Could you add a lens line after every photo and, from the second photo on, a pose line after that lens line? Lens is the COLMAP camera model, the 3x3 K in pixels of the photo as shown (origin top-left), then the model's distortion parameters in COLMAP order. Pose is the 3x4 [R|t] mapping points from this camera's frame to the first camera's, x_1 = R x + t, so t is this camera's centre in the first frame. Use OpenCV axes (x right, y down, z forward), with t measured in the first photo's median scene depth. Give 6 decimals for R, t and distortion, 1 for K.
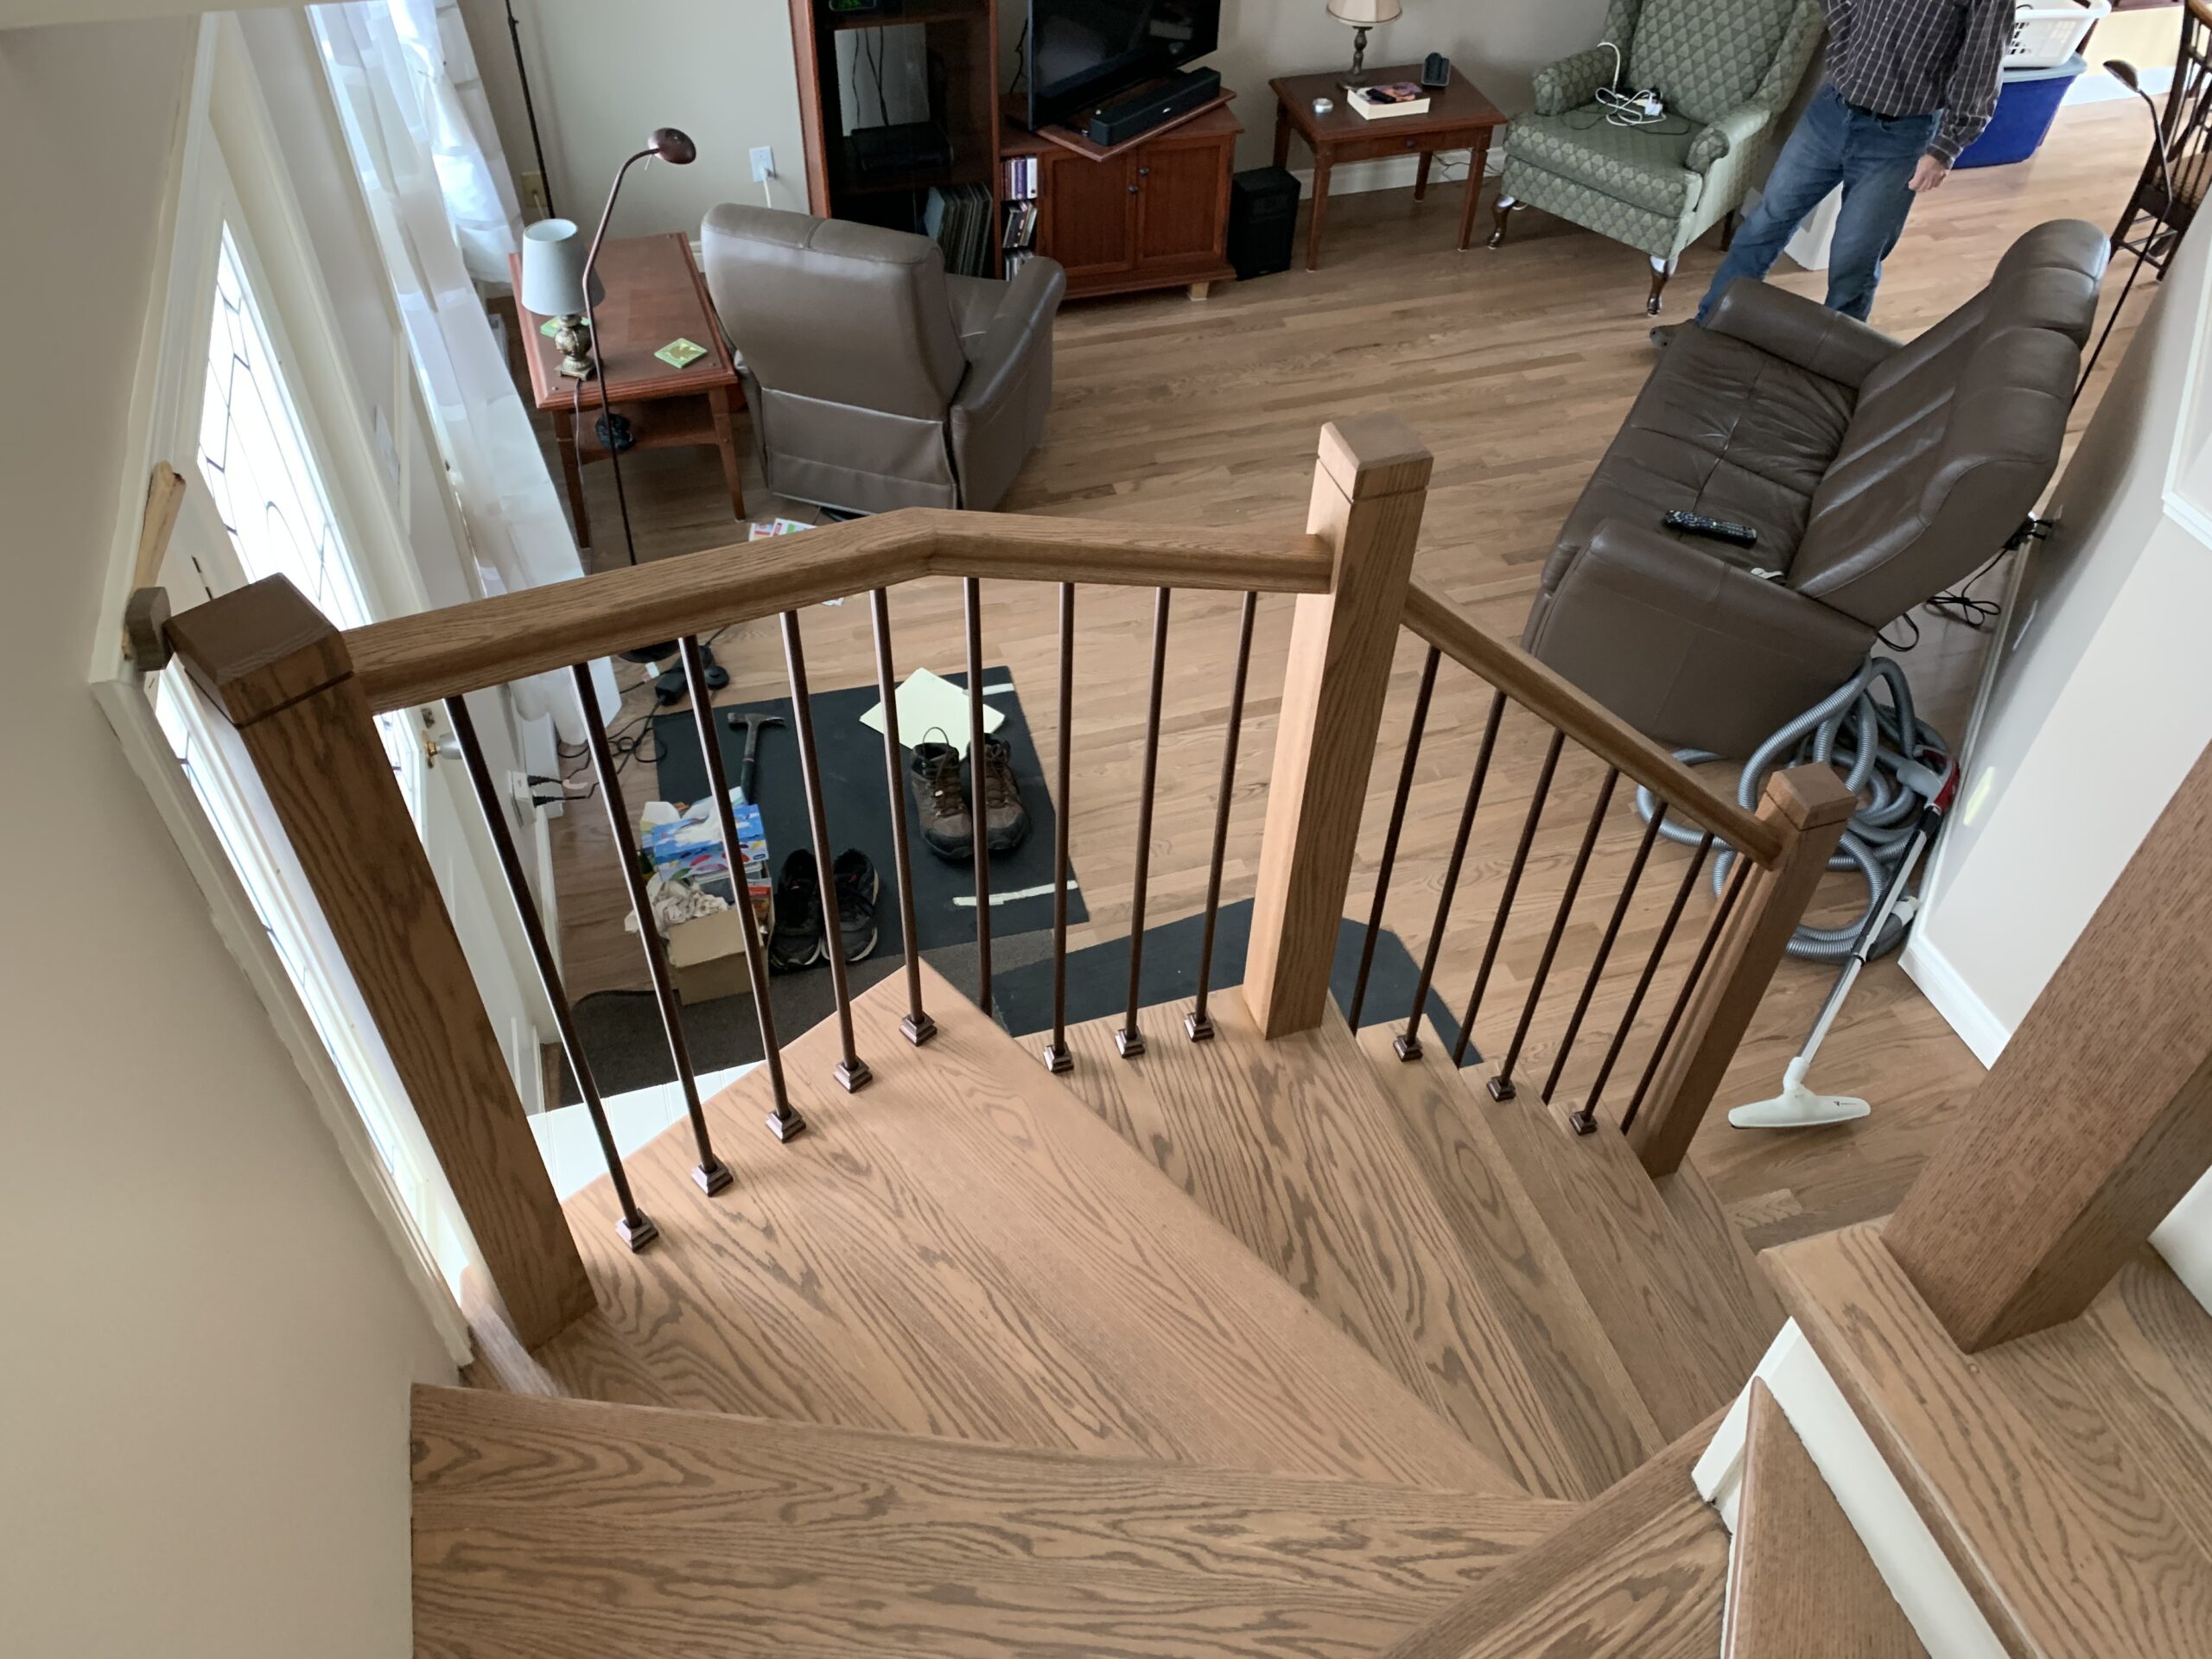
lens RADIAL K [[1677.6, 0, 1101.6], [0, 1677.6, 826.3], [0, 0, 1]] dist [0.055475, -0.003038]
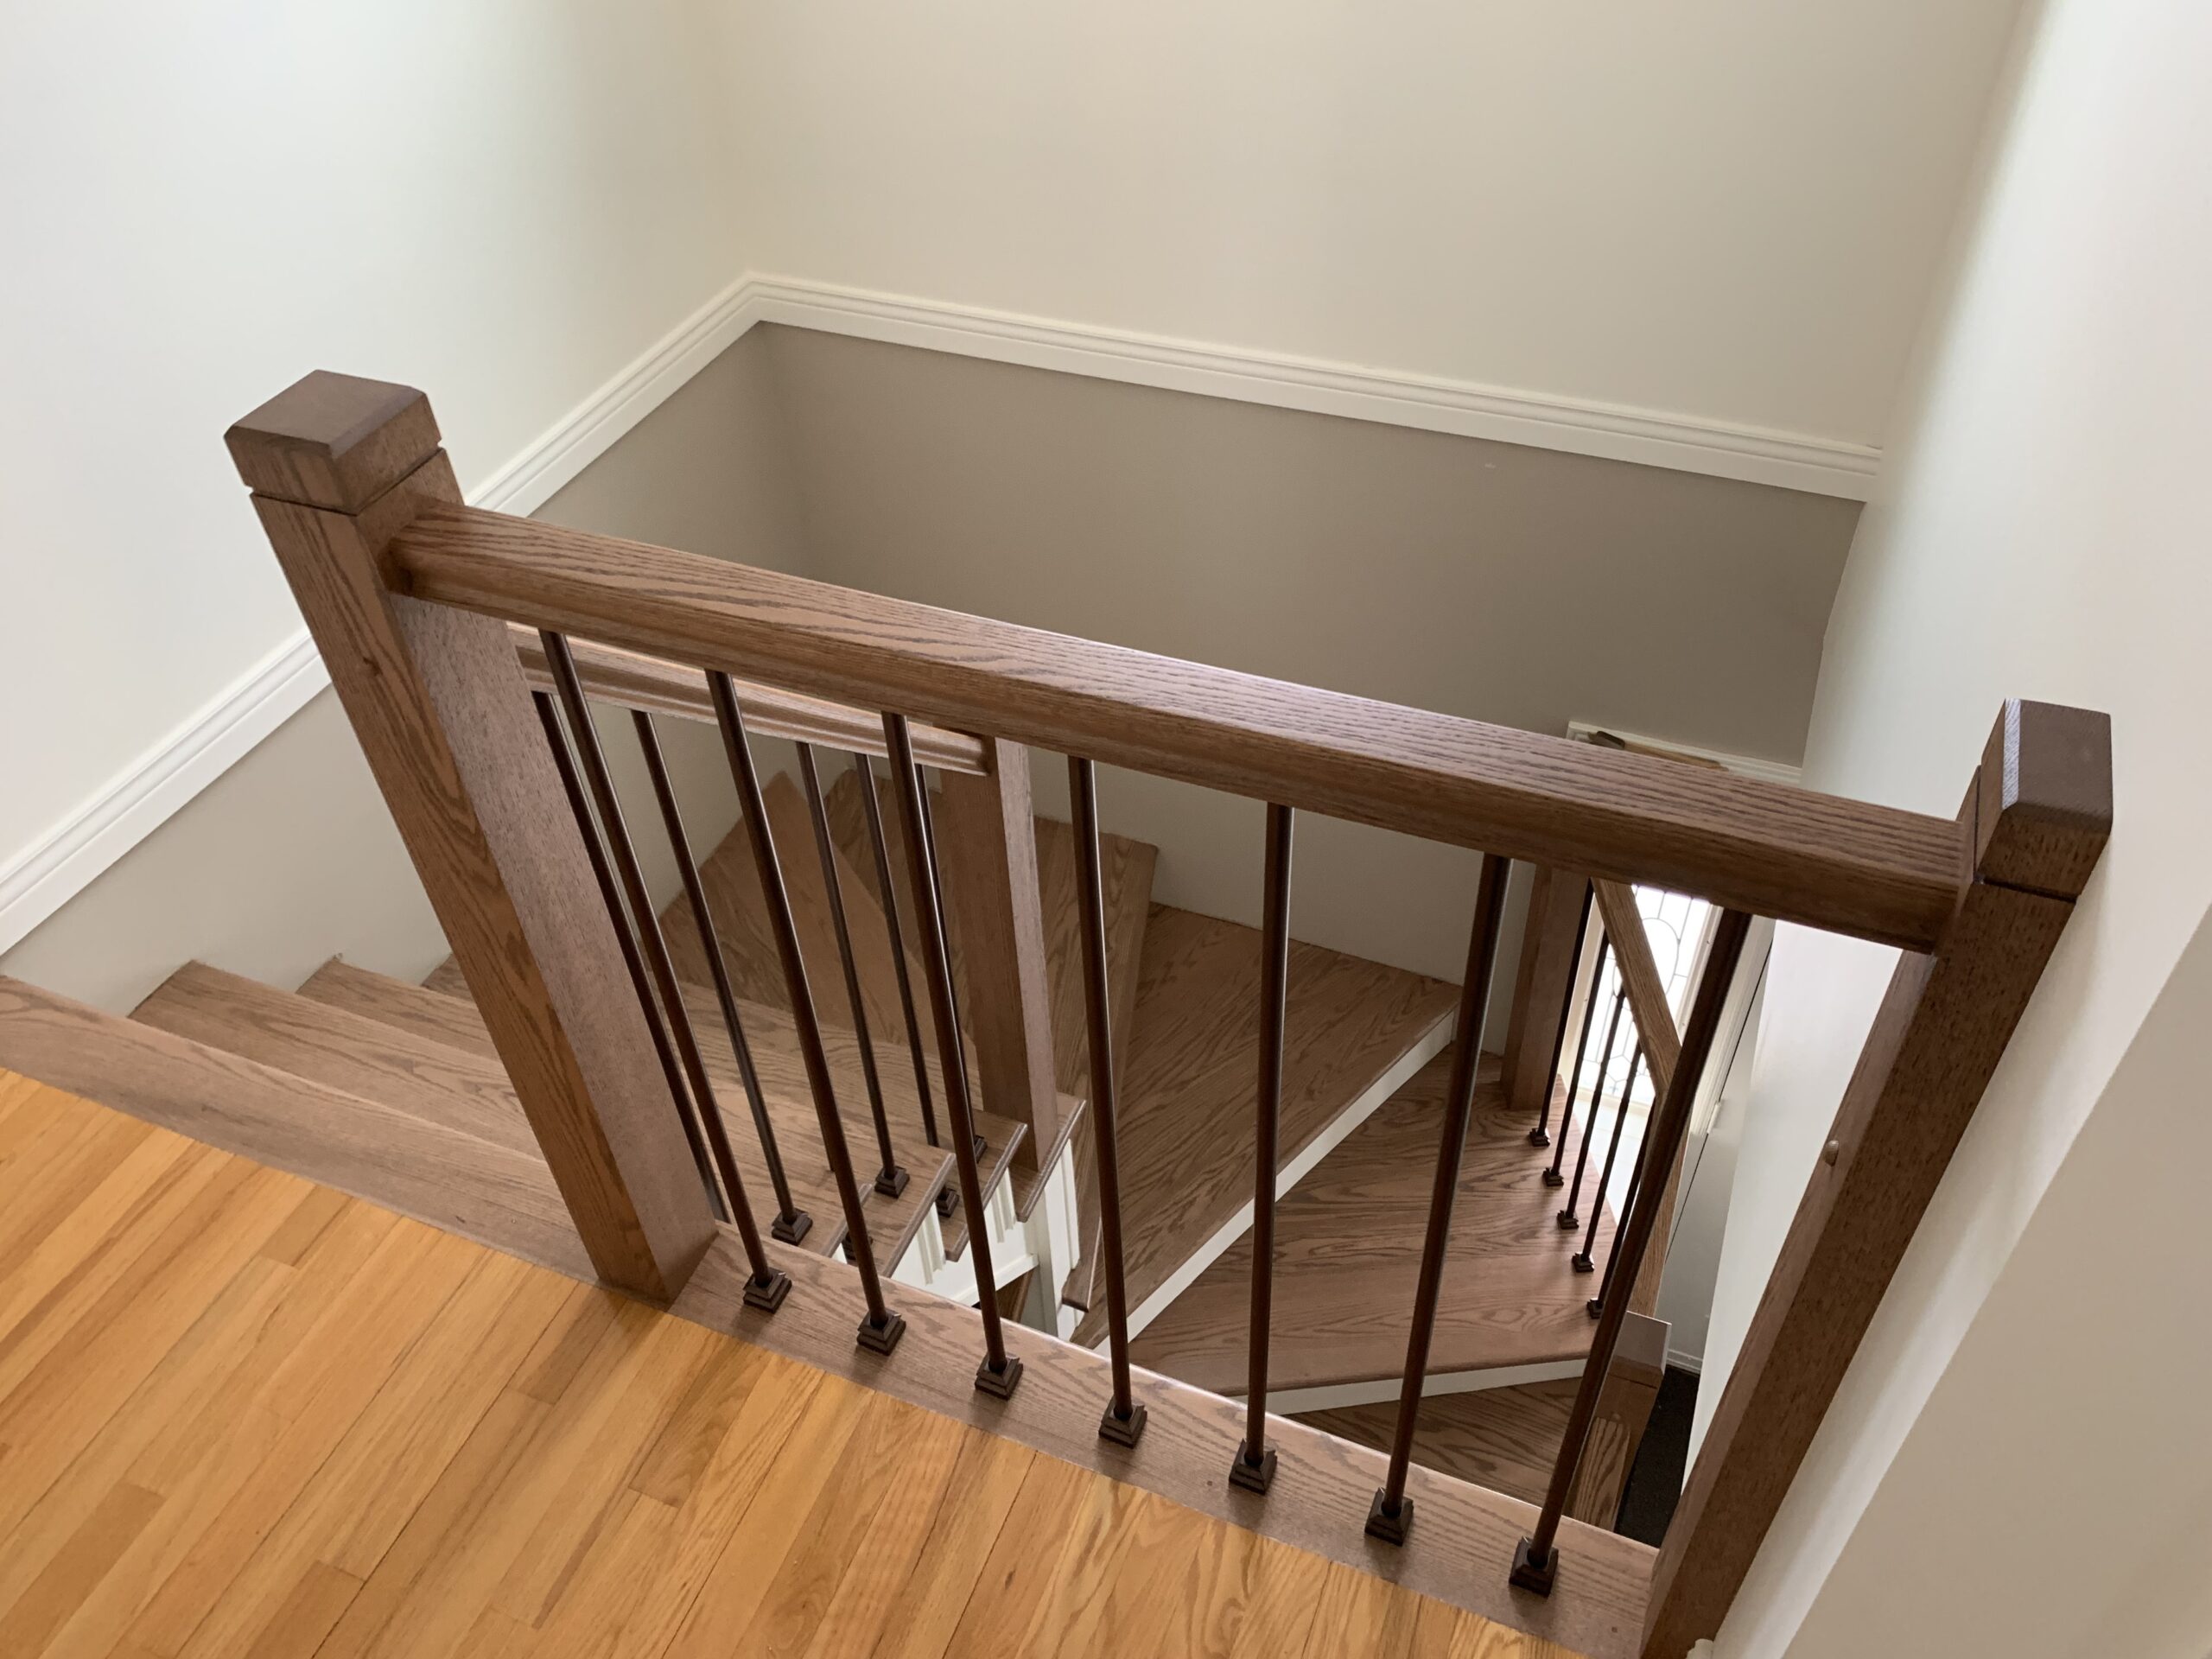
lens RADIAL K [[1677.6, 0, 1107.4], [0, 1677.6, 827.4], [0, 0, 1]] dist [0.055475, -0.003038]
pose [[-0.639588, 0.527218, -0.559435, 1.132087], [-0.531780, 0.222068, 0.817249, -1.399123], [0.555101, 0.820199, 0.138332, 0.235254]]
